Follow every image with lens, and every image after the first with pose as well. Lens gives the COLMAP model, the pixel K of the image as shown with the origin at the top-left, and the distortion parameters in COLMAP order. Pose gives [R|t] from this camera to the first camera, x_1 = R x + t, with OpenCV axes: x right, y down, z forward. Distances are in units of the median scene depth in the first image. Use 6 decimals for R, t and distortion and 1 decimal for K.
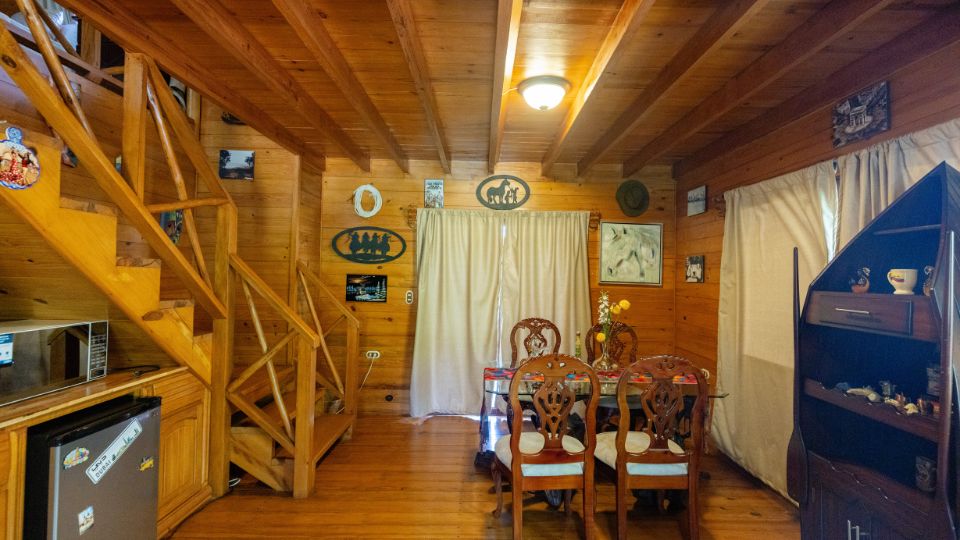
lens RADIAL K [[428.4, 0, 480.0], [0, 428.4, 270.0], [0, 0, 1]] dist [-0.000044, 0.000087]
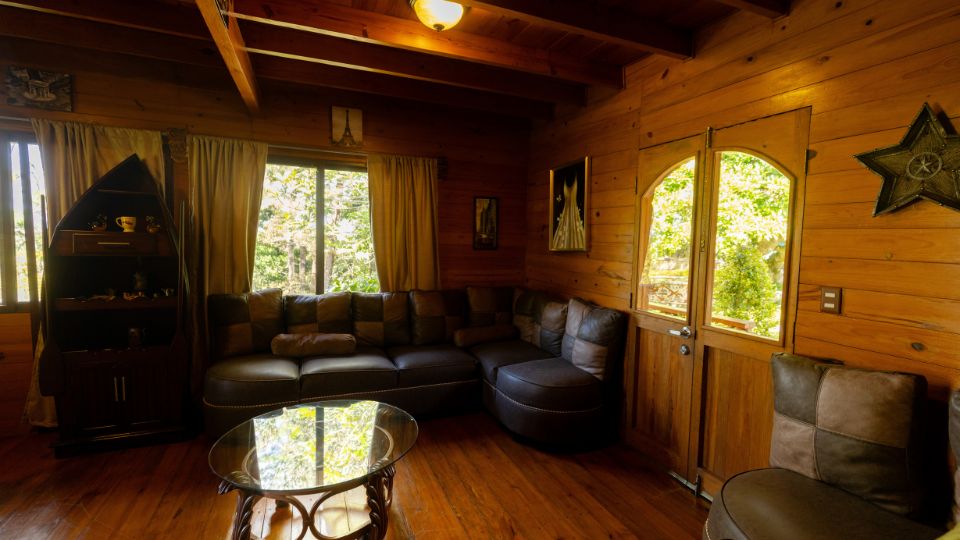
lens RADIAL K [[428.4, 0, 480.0], [0, 428.4, 270.0], [0, 0, 1]] dist [-0.000044, 0.000087]
pose [[-0.369210, -0.091772, 0.924804, -0.797952], [-0.045480, 0.995704, 0.080651, 0.006031], [-0.928232, -0.012283, -0.371798, 0.274625]]
